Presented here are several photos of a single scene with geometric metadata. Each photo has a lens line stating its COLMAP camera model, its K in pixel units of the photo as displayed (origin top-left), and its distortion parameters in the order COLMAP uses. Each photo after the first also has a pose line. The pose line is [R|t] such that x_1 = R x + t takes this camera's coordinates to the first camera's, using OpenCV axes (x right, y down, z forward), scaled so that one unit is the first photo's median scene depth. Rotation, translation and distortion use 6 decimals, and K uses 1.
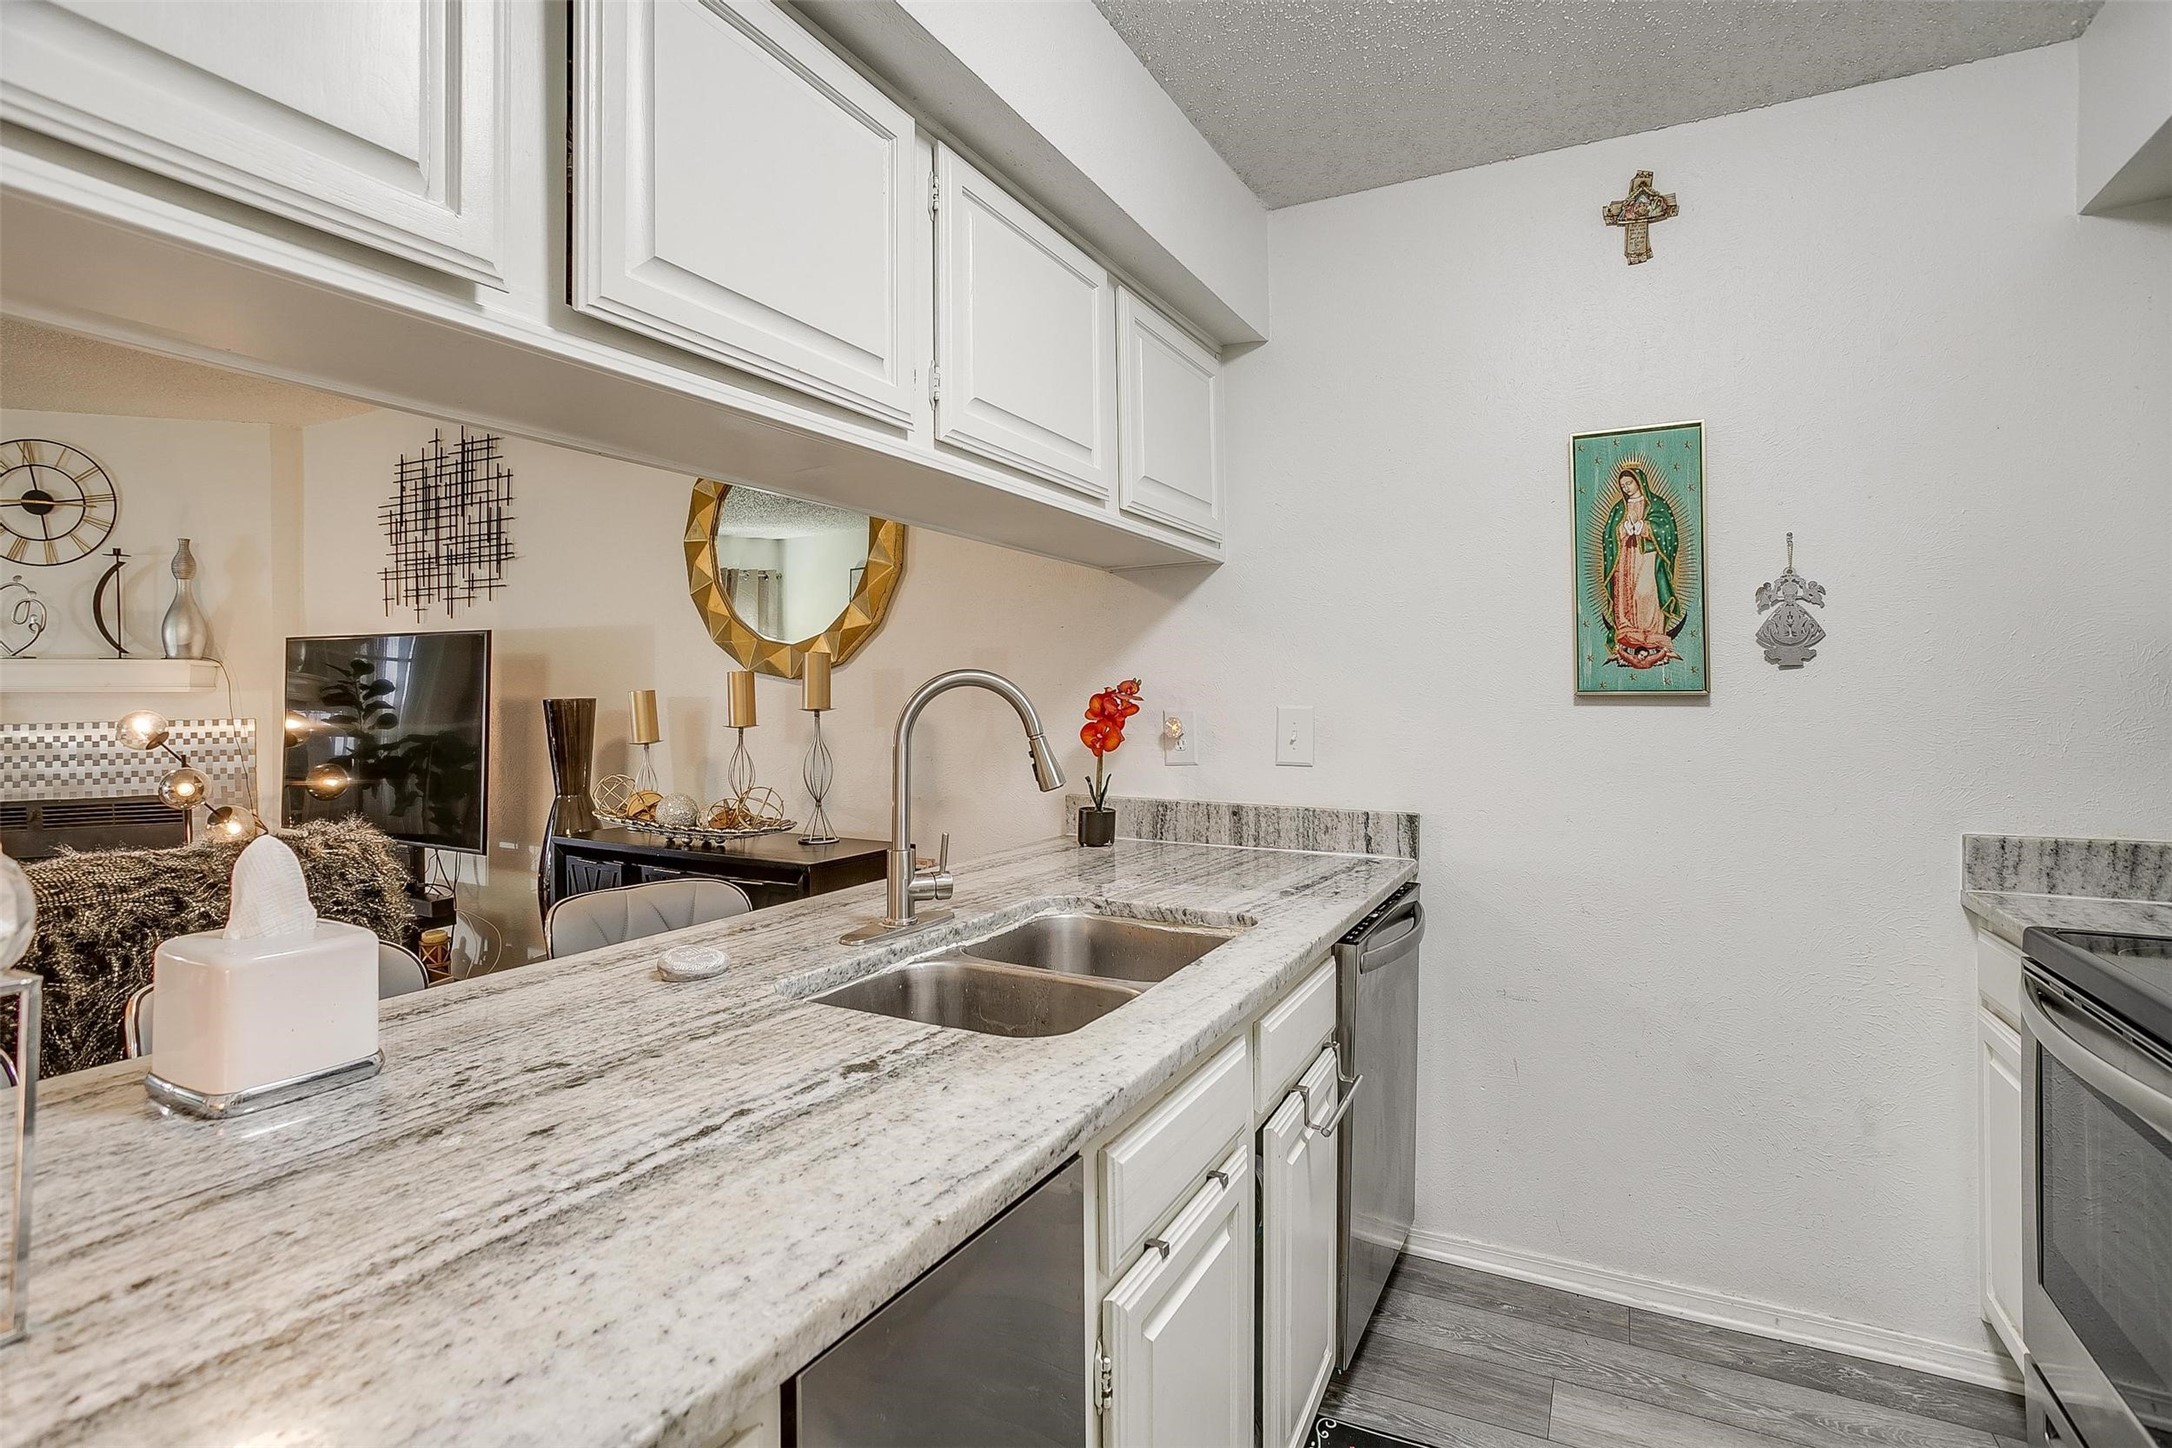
lens RADIAL K [[1070.6, 0, 1074.9], [0, 1070.6, 693.4], [0, 0, 1]] dist [-0.053850, 0.033882]
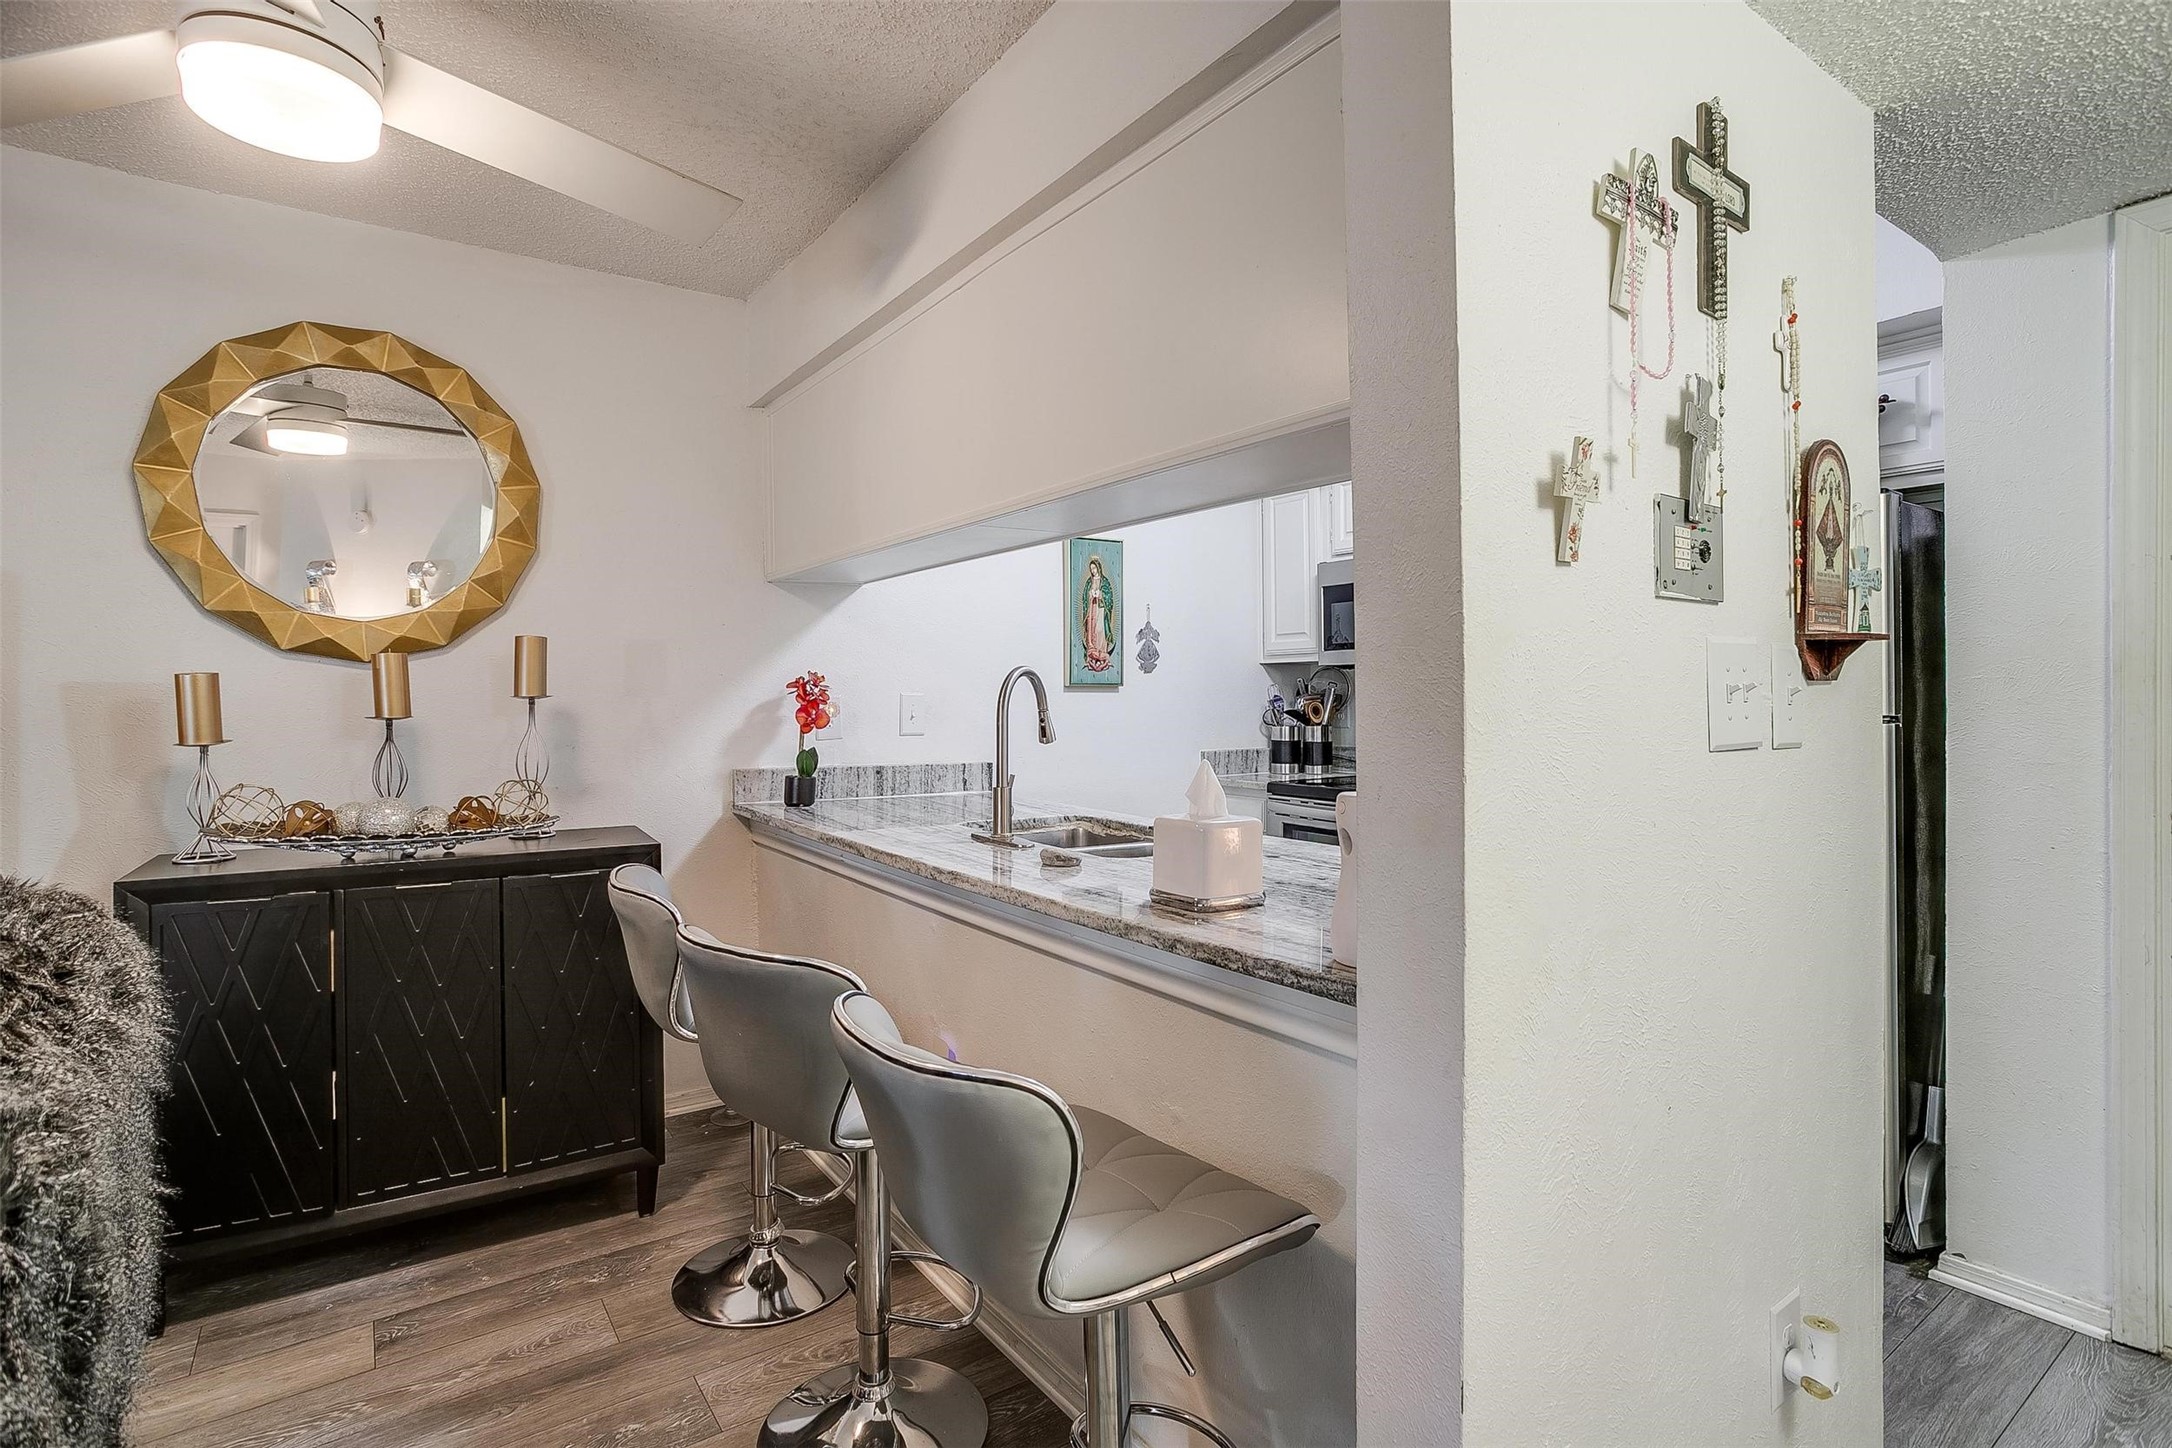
lens RADIAL K [[1063.5, 0, 1092.4], [0, 1063.5, 695.6], [0, 0, 1]] dist [-0.048872, 0.026546]
pose [[0.457330, -0.001534, 0.889296, -1.085610], [-0.004492, 0.999982, 0.004035, 0.010389], [-0.889286, -0.005840, 0.457315, 0.173757]]
